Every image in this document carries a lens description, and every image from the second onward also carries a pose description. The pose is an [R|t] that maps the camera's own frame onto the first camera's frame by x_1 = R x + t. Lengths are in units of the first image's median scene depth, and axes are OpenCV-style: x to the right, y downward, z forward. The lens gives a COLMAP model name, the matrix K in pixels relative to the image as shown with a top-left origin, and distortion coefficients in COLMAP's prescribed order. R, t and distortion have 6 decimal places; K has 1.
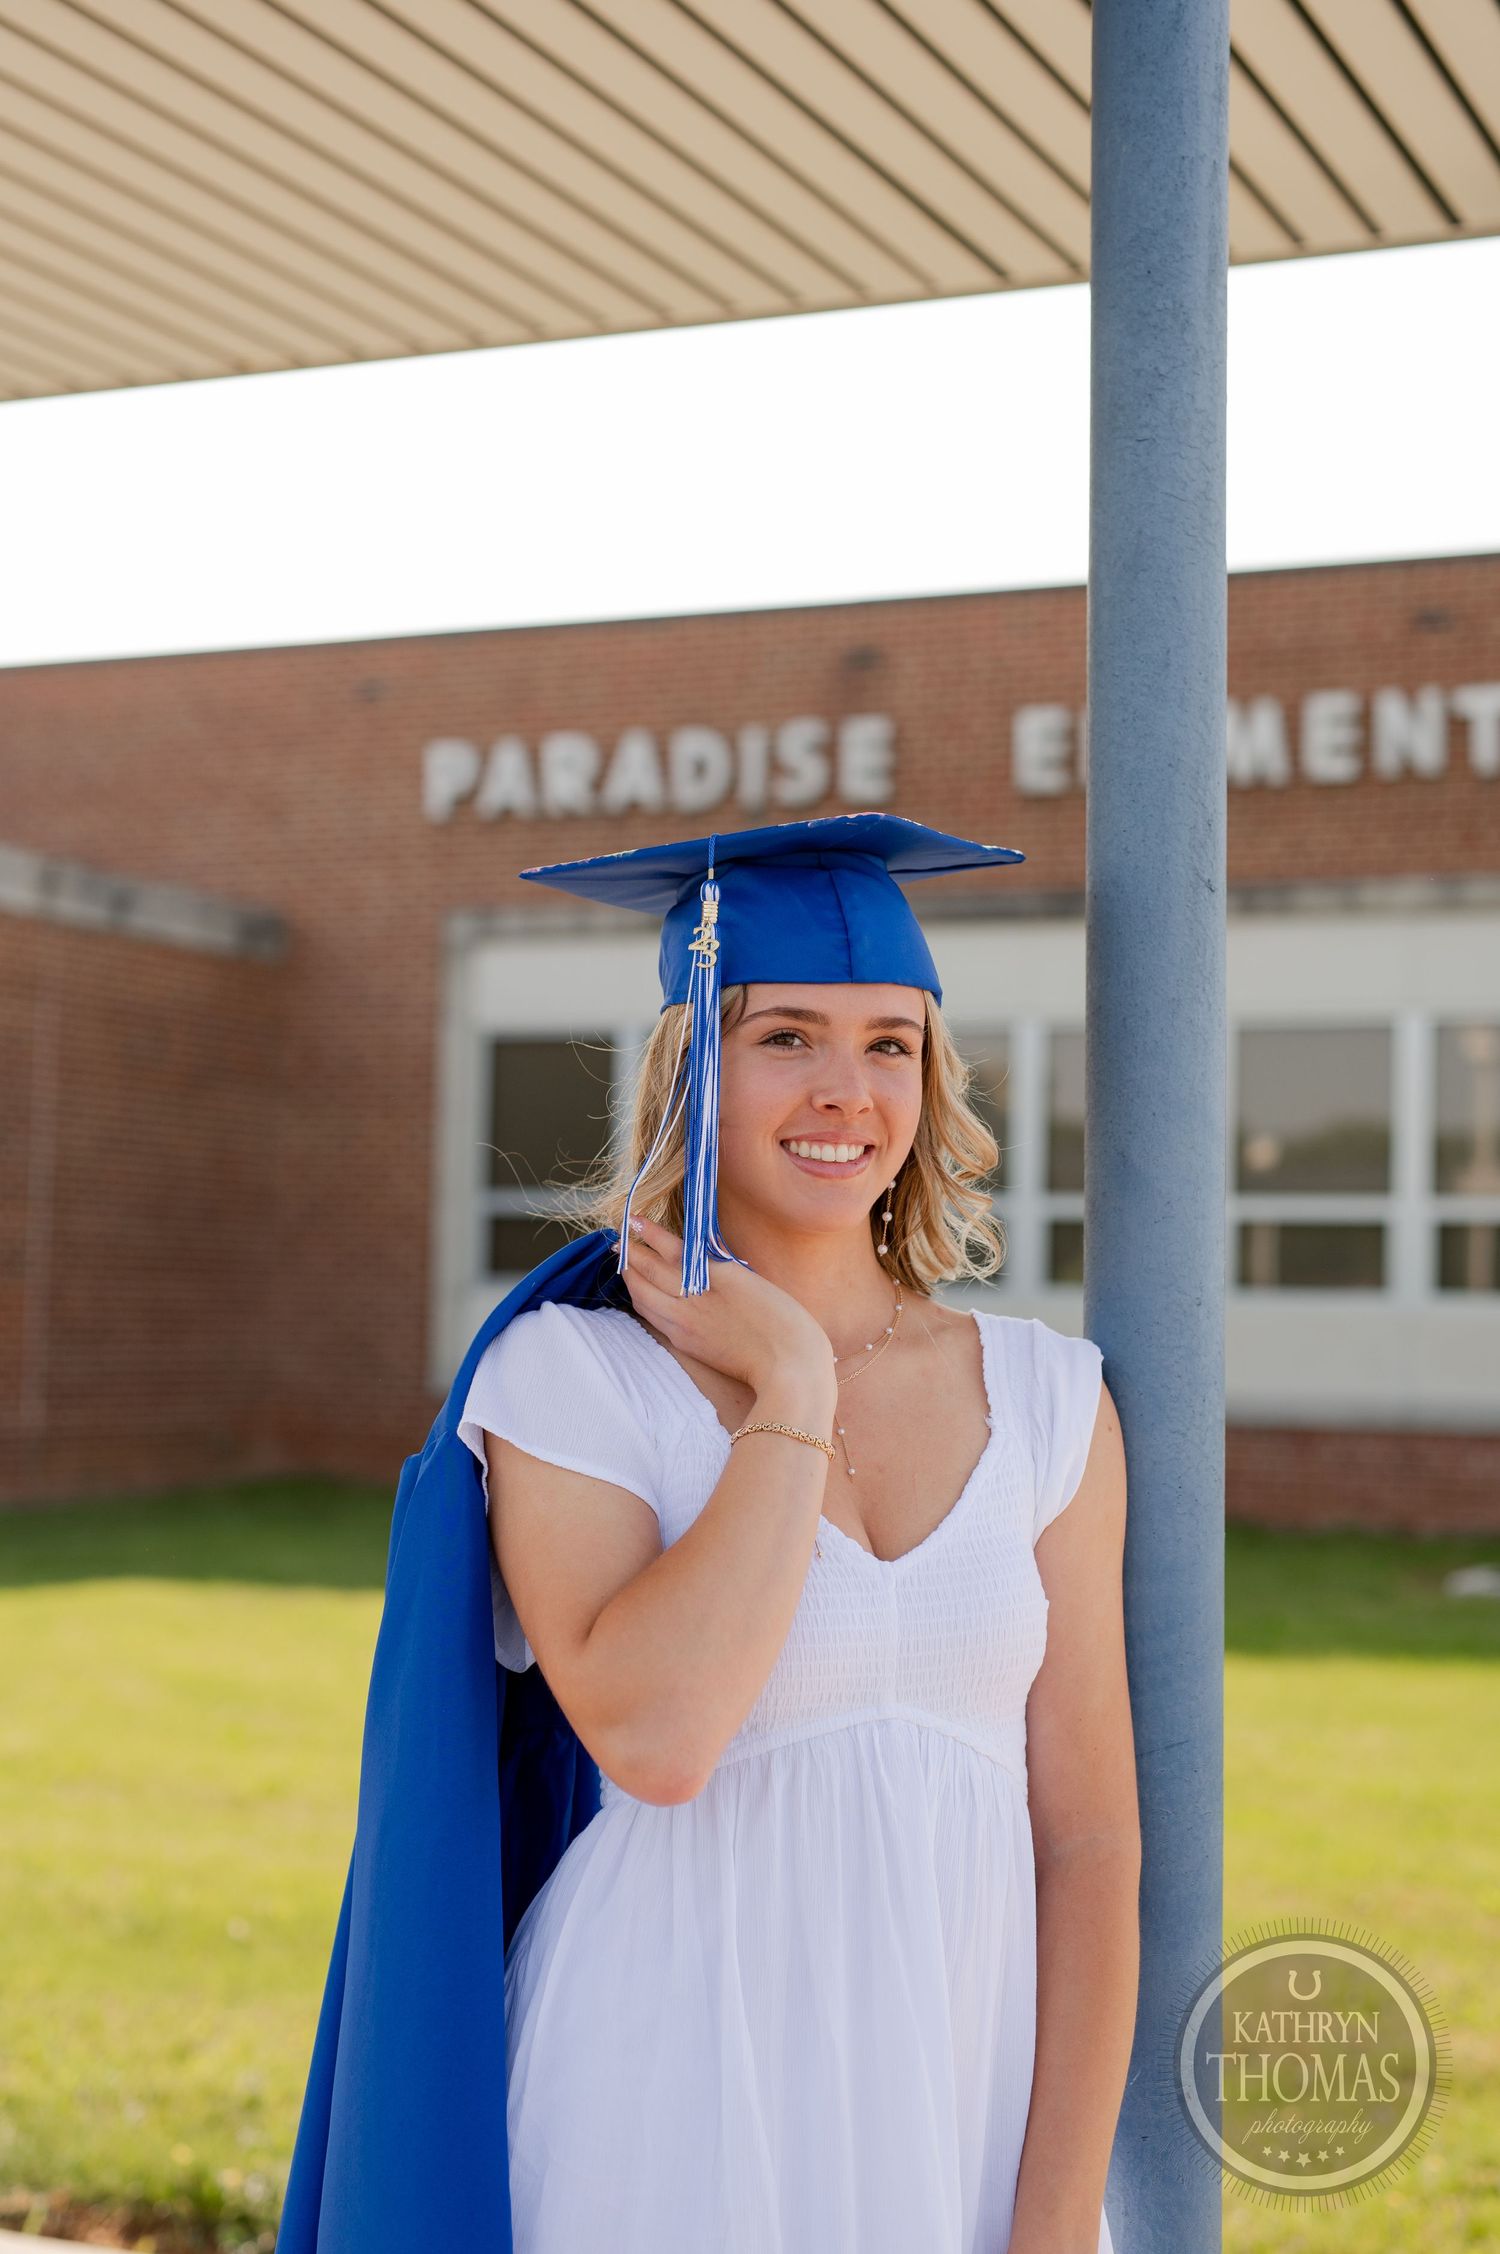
lens RADIAL K [[3259.9, 0, 746.0], [0, 3259.9, 1128.3], [0, 0, 1]] dist [-0.003774, 0.076166]
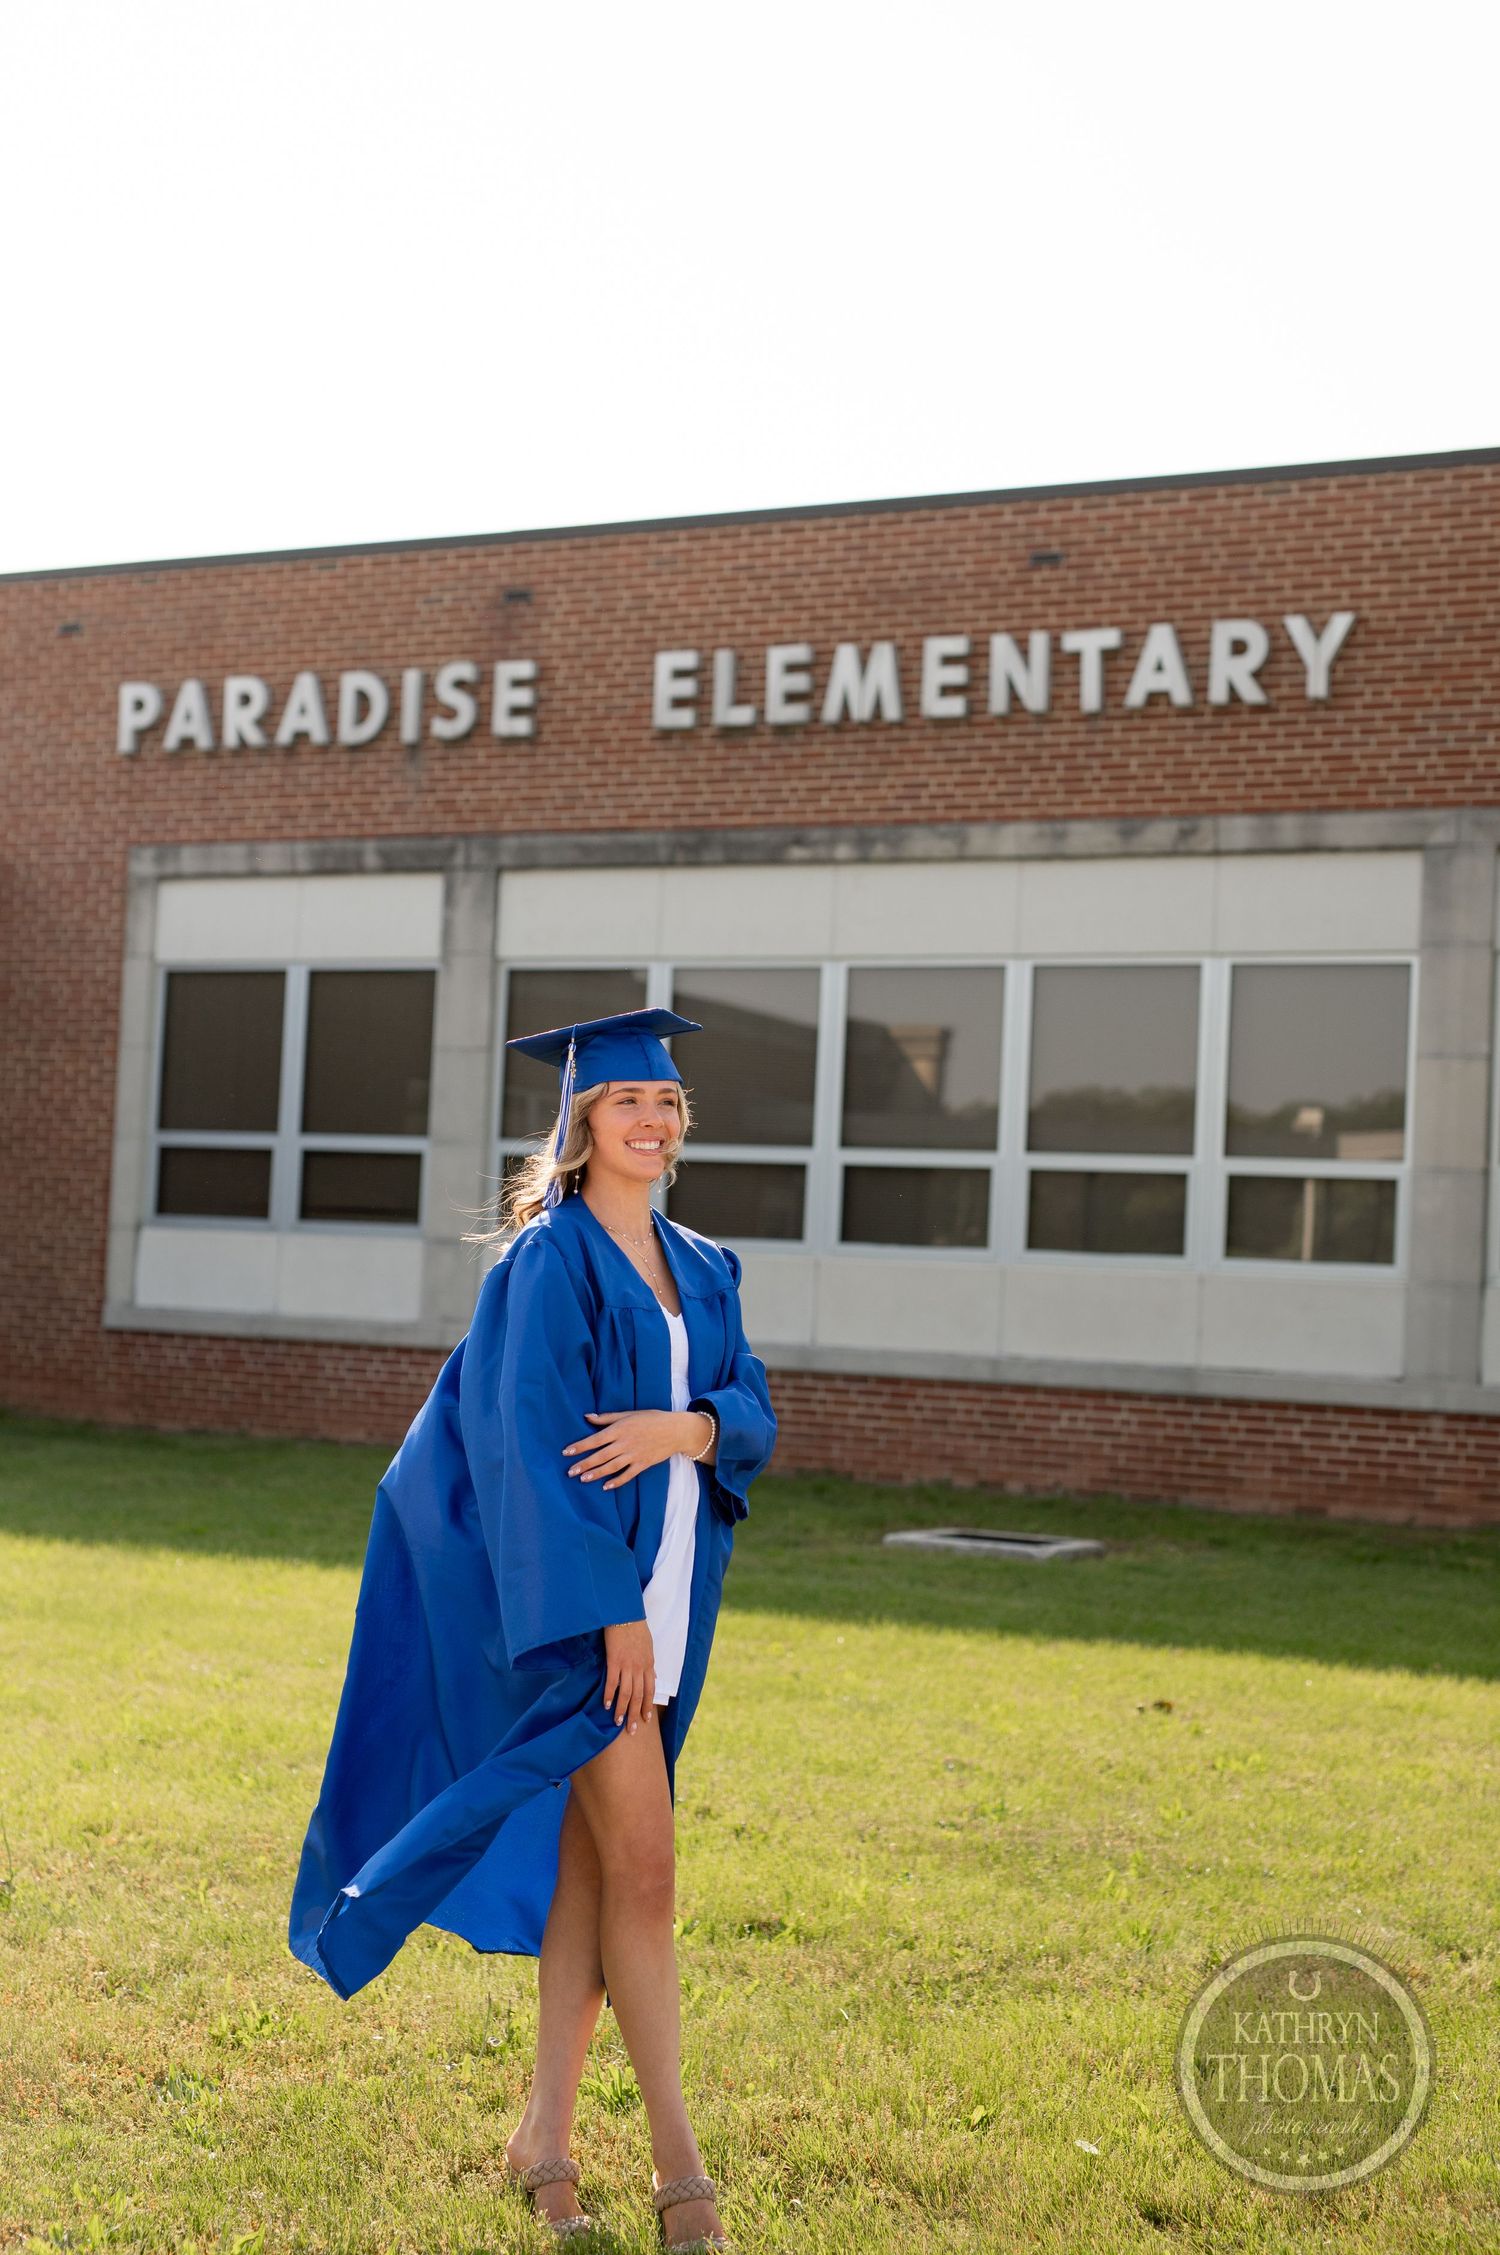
lens RADIAL K [[3250.0, 0, 721.1], [0, 3250.0, 1106.9], [0, 0, 1]] dist [0.001650, 0.052036]
pose [[0.996272, 0.020891, -0.083701, 0.182785], [-0.020780, 0.999782, 0.002197, 0.007863], [0.083729, -0.000450, 0.996488, 0.019021]]
